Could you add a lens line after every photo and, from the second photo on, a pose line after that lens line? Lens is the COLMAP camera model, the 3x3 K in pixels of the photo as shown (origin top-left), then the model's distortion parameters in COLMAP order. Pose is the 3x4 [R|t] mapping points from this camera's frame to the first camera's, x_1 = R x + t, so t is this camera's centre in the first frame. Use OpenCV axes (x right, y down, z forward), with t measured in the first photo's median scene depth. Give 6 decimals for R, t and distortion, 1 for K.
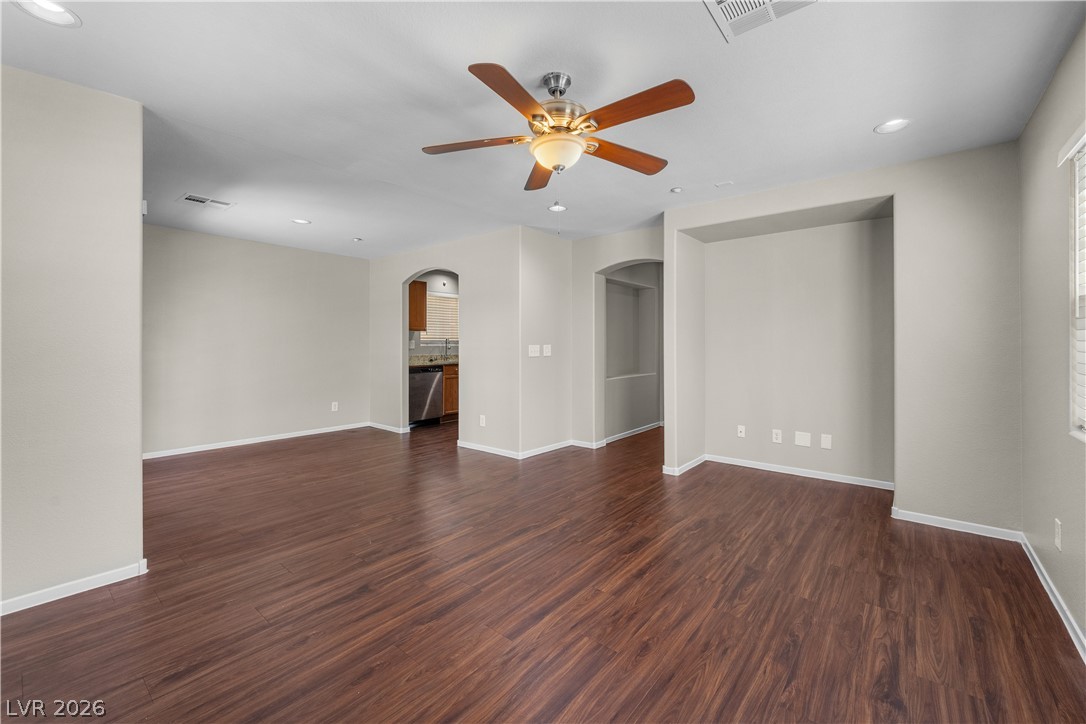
lens RADIAL K [[446.3, 0, 545.3], [0, 446.3, 349.5], [0, 0, 1]] dist [-0.000857, 0.000341]
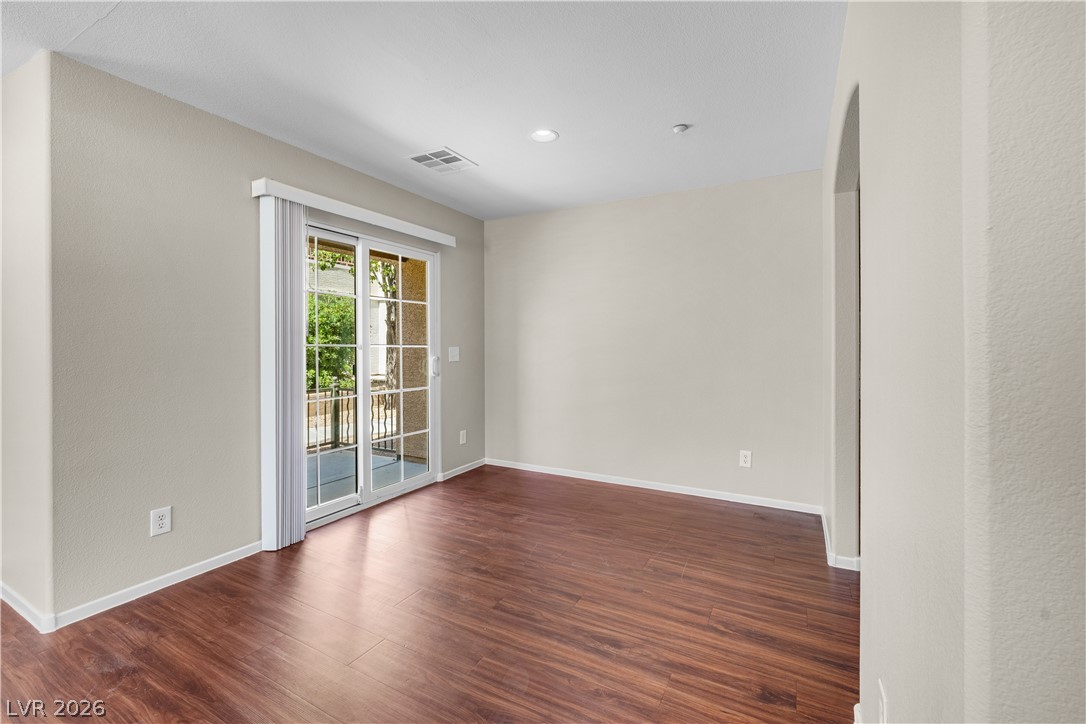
lens RADIAL K [[452.5, 0, 550.2], [0, 452.5, 348.4], [0, 0, 1]] dist [0.000253, 0.000002]
pose [[0.194337, 0.002975, -0.980930, 0.049975], [-0.008809, 0.999960, 0.001288, -0.011649], [0.980895, 0.008391, 0.194355, 1.183134]]
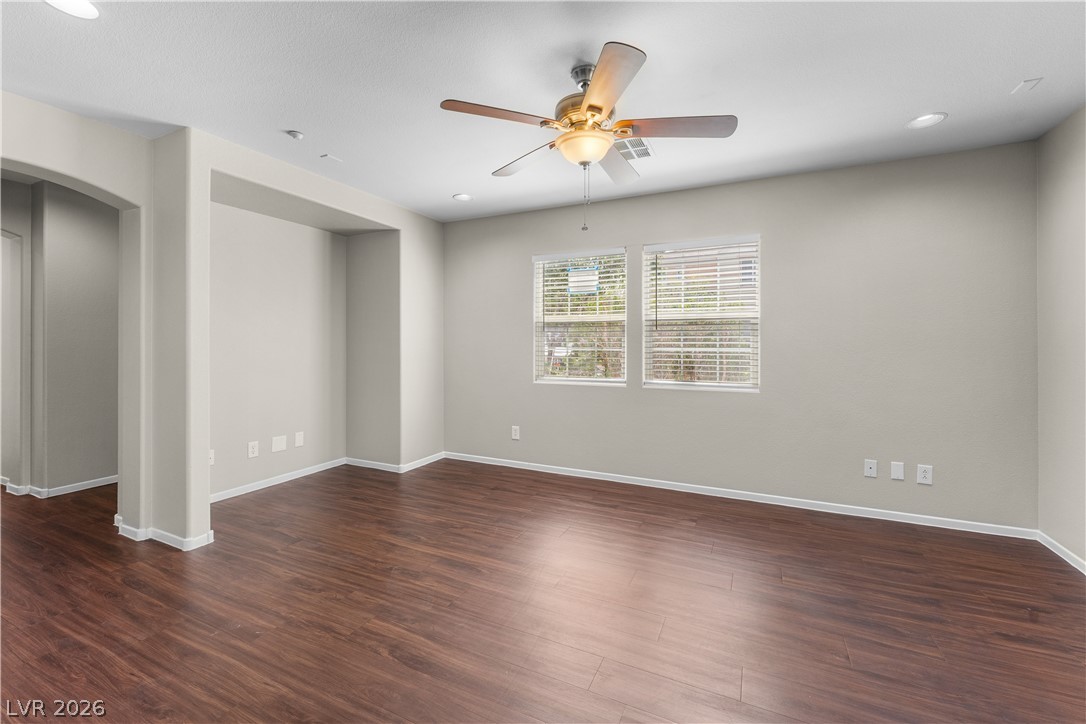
lens RADIAL K [[444.2, 0, 548.1], [0, 444.2, 341.5], [0, 0, 1]] dist [-0.001234, -0.000138]
pose [[-0.246556, 0.002624, 0.969125, -0.554933], [0.009146, 0.999958, -0.000381, -0.010401], [-0.969085, 0.008770, -0.246569, 0.812538]]
